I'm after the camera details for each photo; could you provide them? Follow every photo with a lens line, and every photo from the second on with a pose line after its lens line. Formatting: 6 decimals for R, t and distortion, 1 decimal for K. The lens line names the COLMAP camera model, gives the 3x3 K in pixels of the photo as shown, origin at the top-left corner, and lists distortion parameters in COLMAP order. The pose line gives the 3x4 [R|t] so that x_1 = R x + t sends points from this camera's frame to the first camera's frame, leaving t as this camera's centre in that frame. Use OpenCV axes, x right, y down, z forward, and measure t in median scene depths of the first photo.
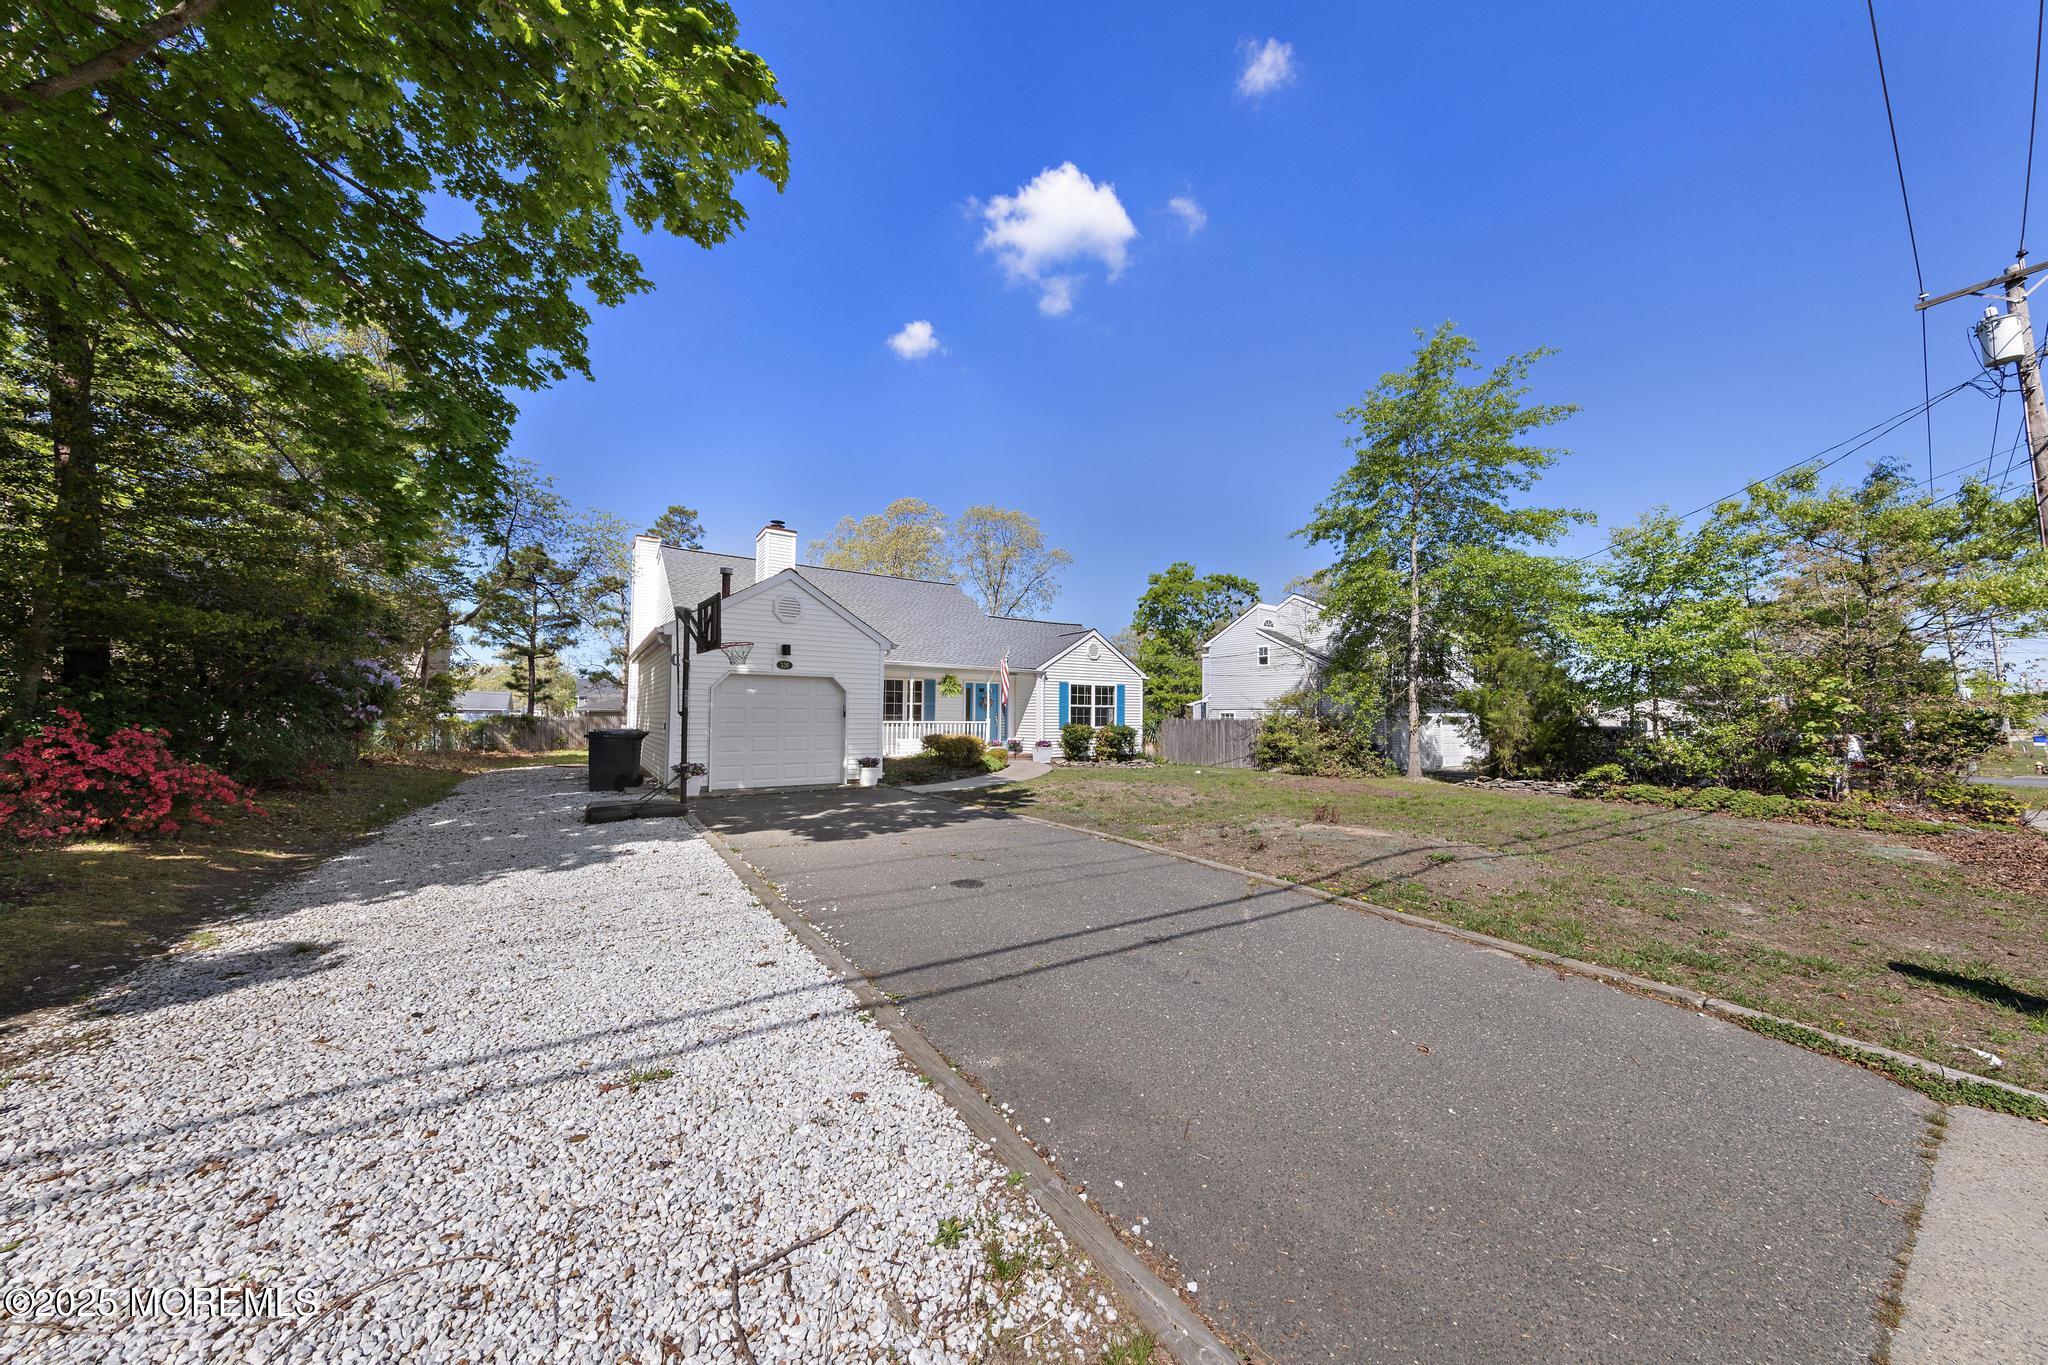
lens RADIAL K [[685.6, 0, 1025.3], [0, 685.6, 688.6], [0, 0, 1]] dist [0.007336, -0.000129]
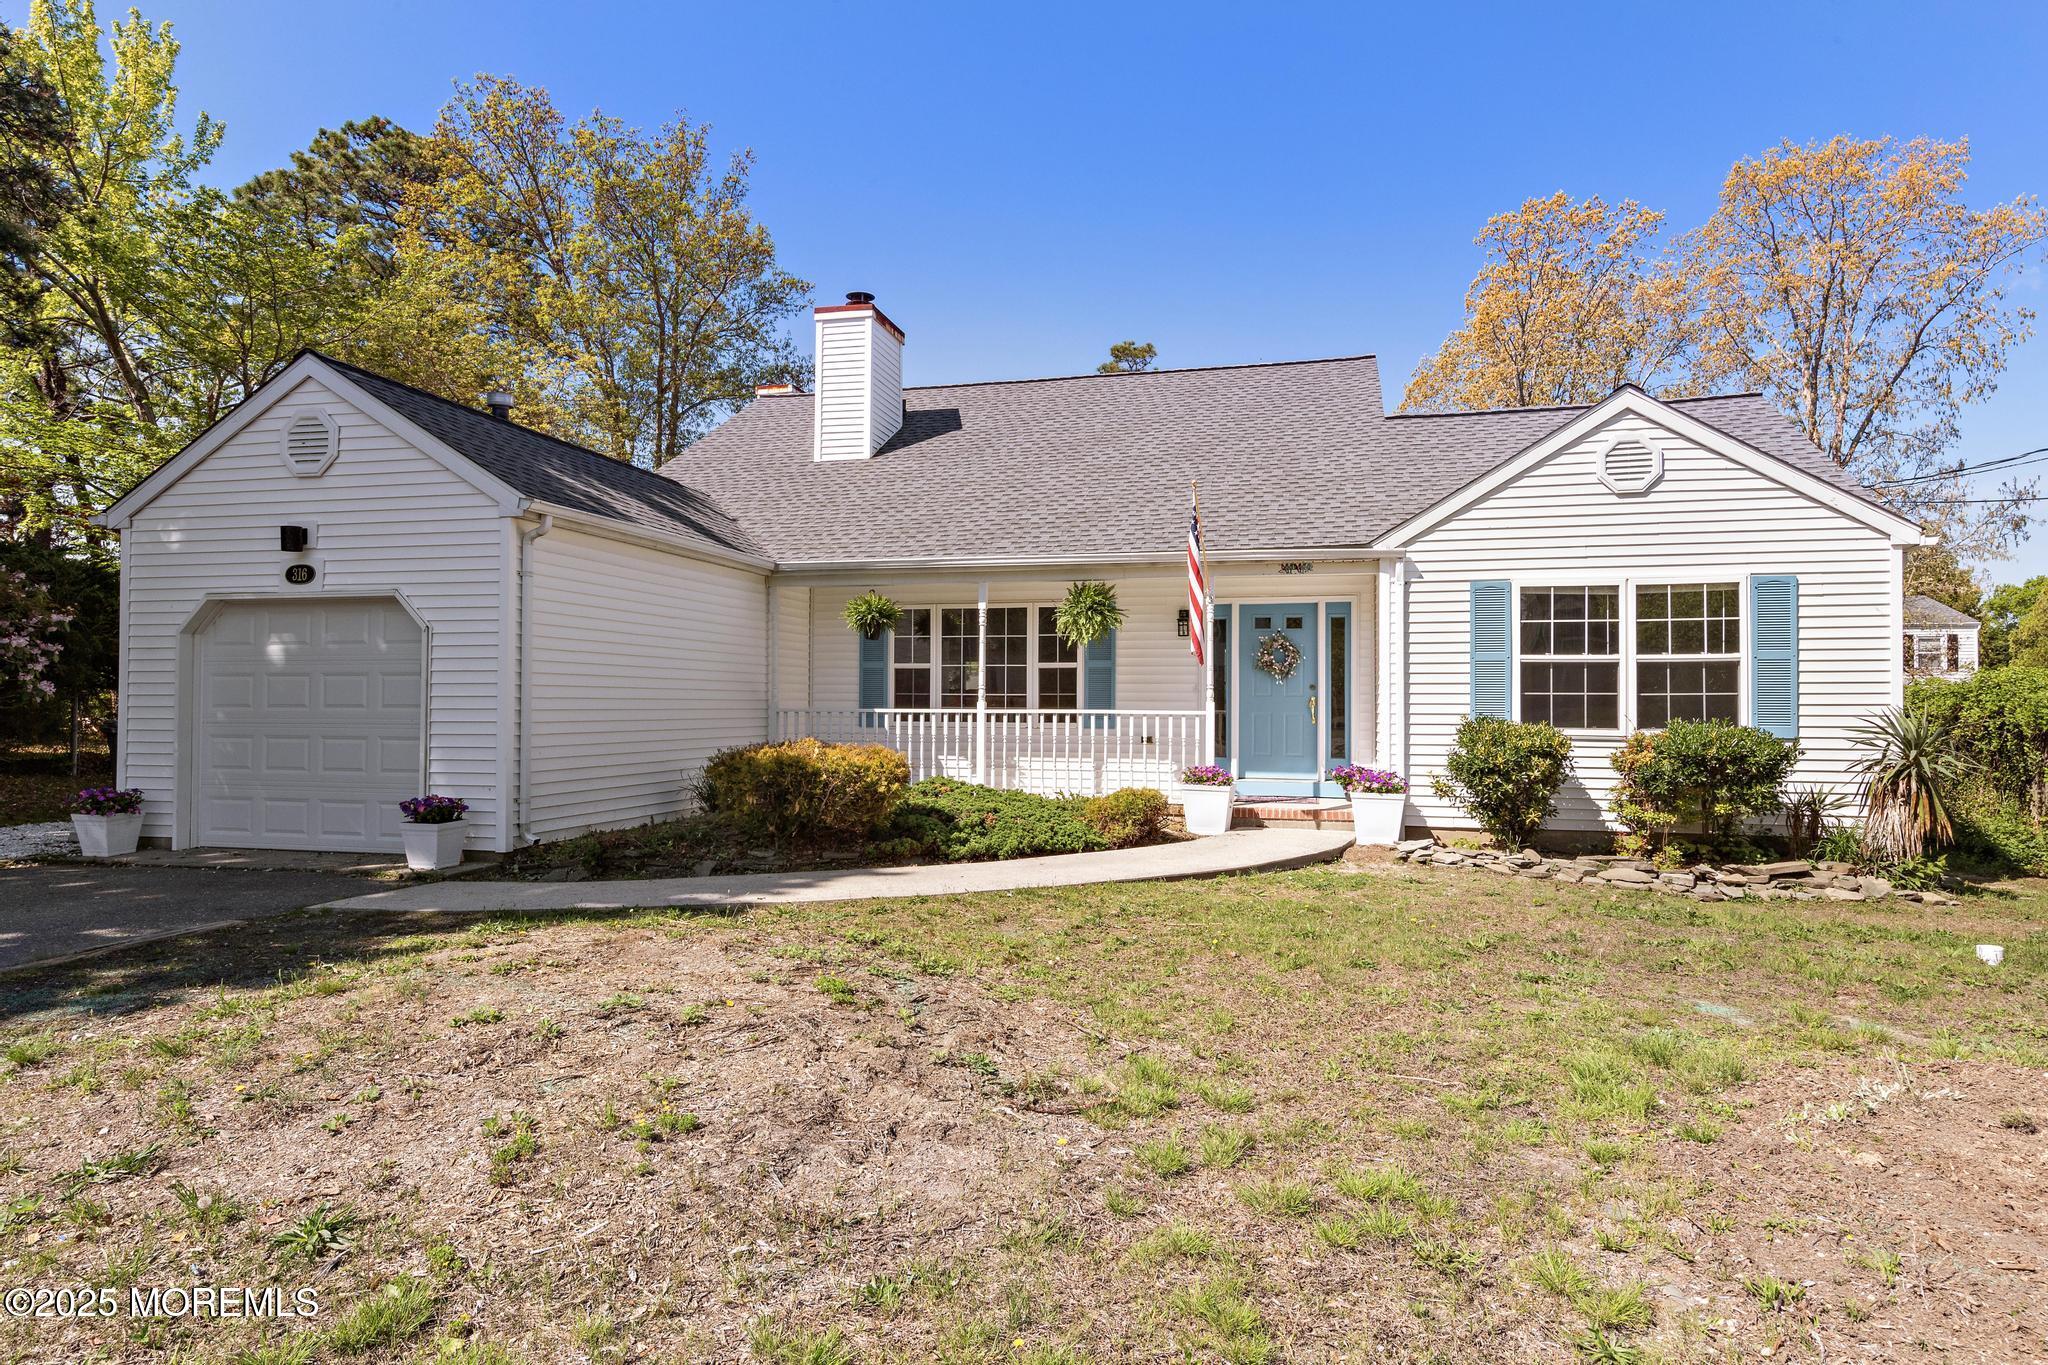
lens RADIAL K [[1172.7, 0, 999.2], [0, 1172.7, 679.7], [0, 0, 1]] dist [0.006182, 0.001085]
pose [[0.663451, -0.020311, -0.747944, 0.309790], [0.030213, 0.999543, -0.000344, 0.028725], [0.747610, -0.022369, 0.663761, 0.516394]]
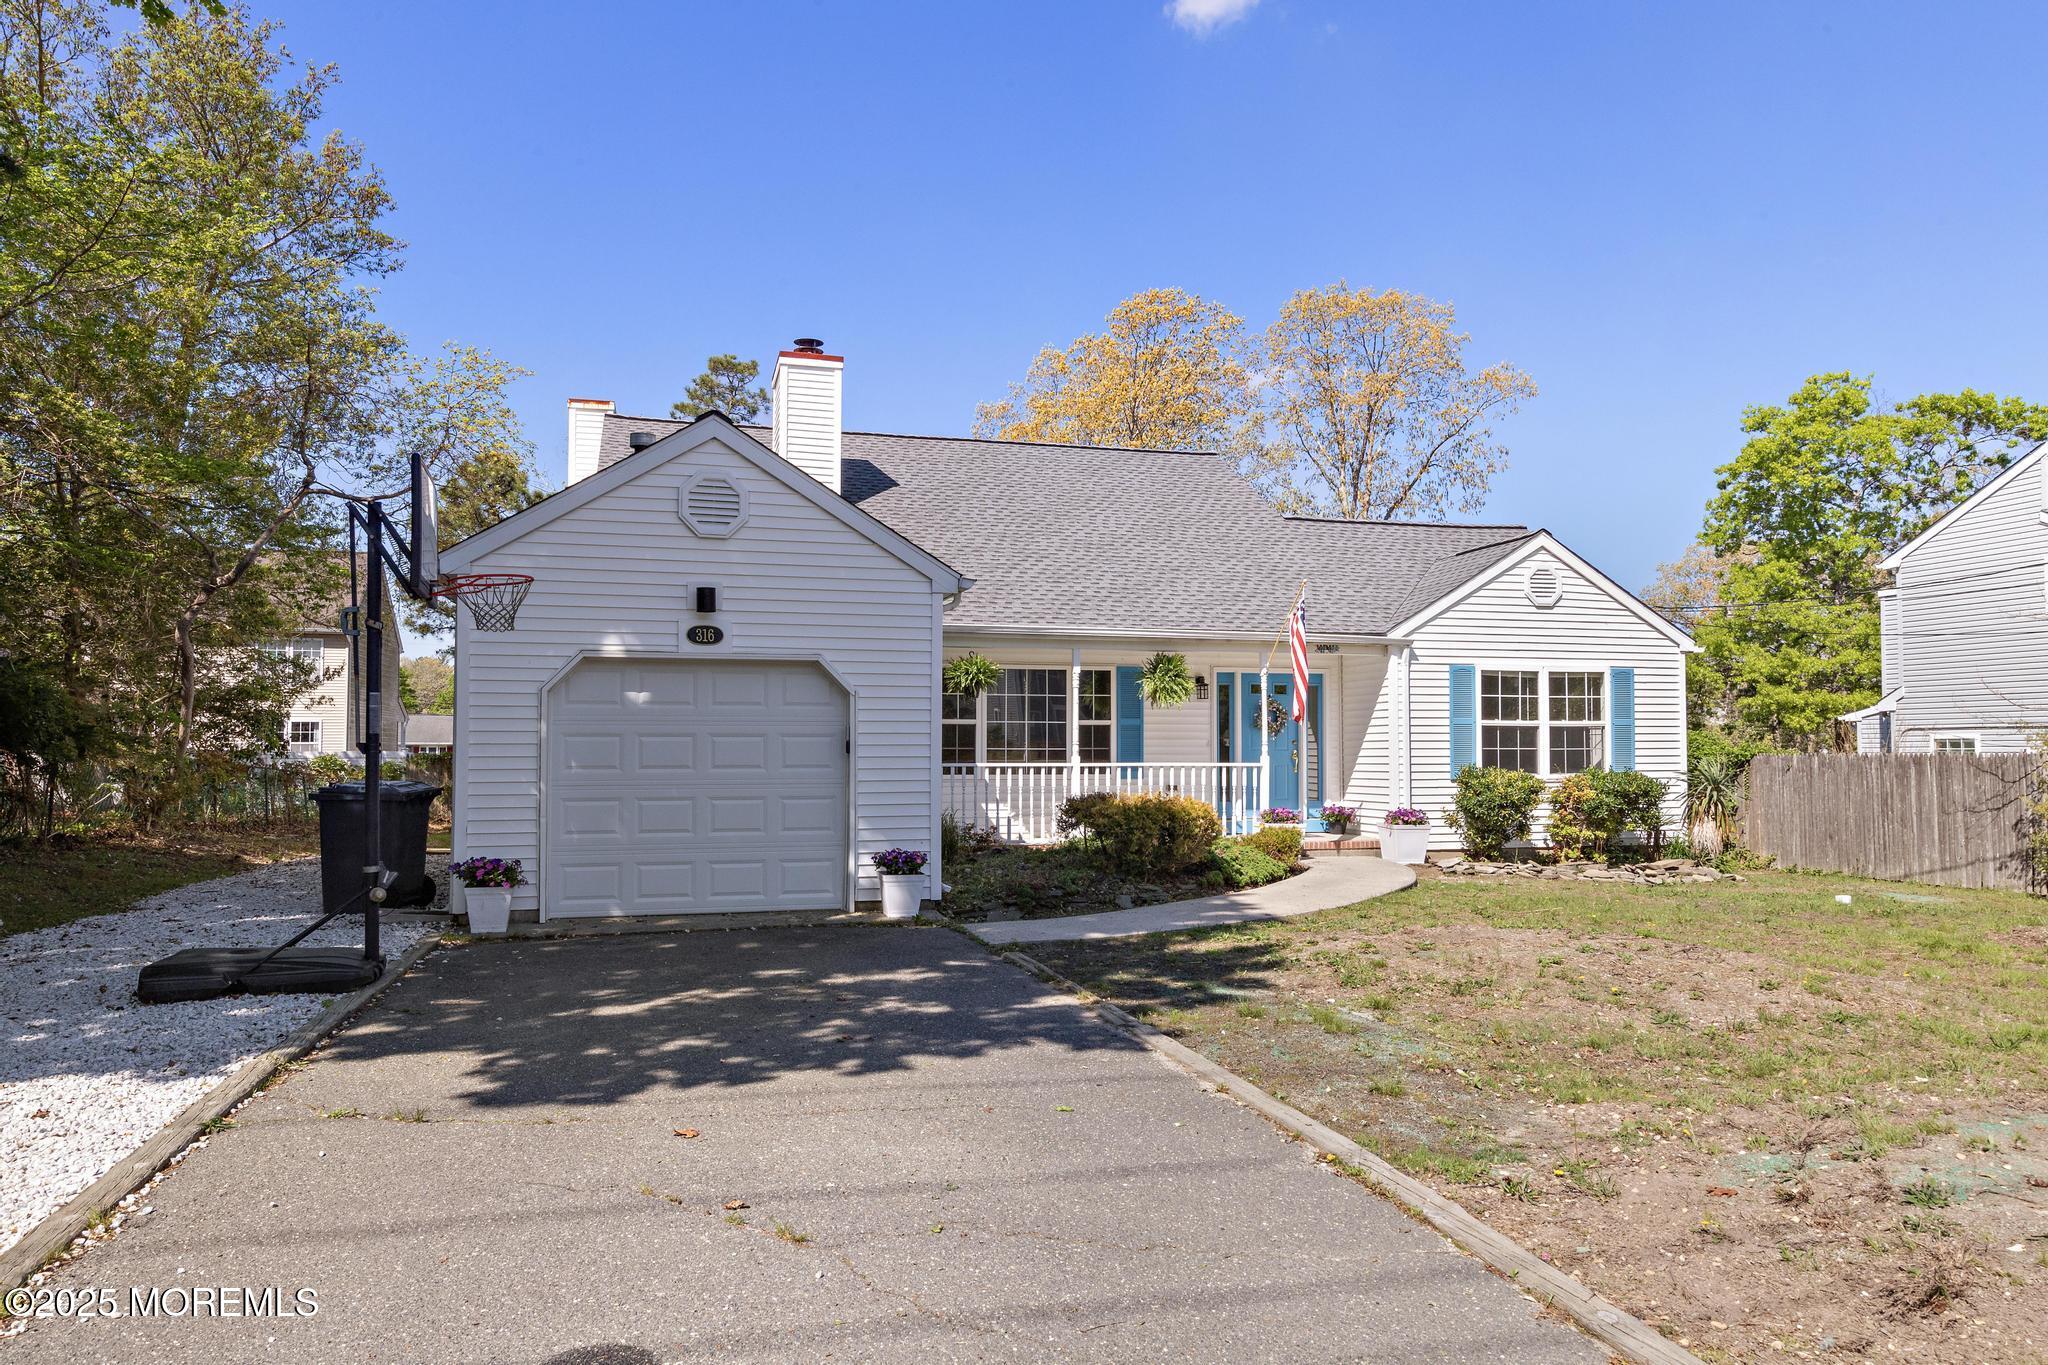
lens RADIAL K [[1369.0, 0, 992.9], [0, 1369.0, 695.0], [0, 0, 1]] dist [0.007705, -0.000573]
pose [[0.942554, -0.020076, -0.333449, 0.067426], [0.019621, 0.999796, -0.004731, 0.007060], [0.333476, -0.002083, 0.942756, 0.150913]]
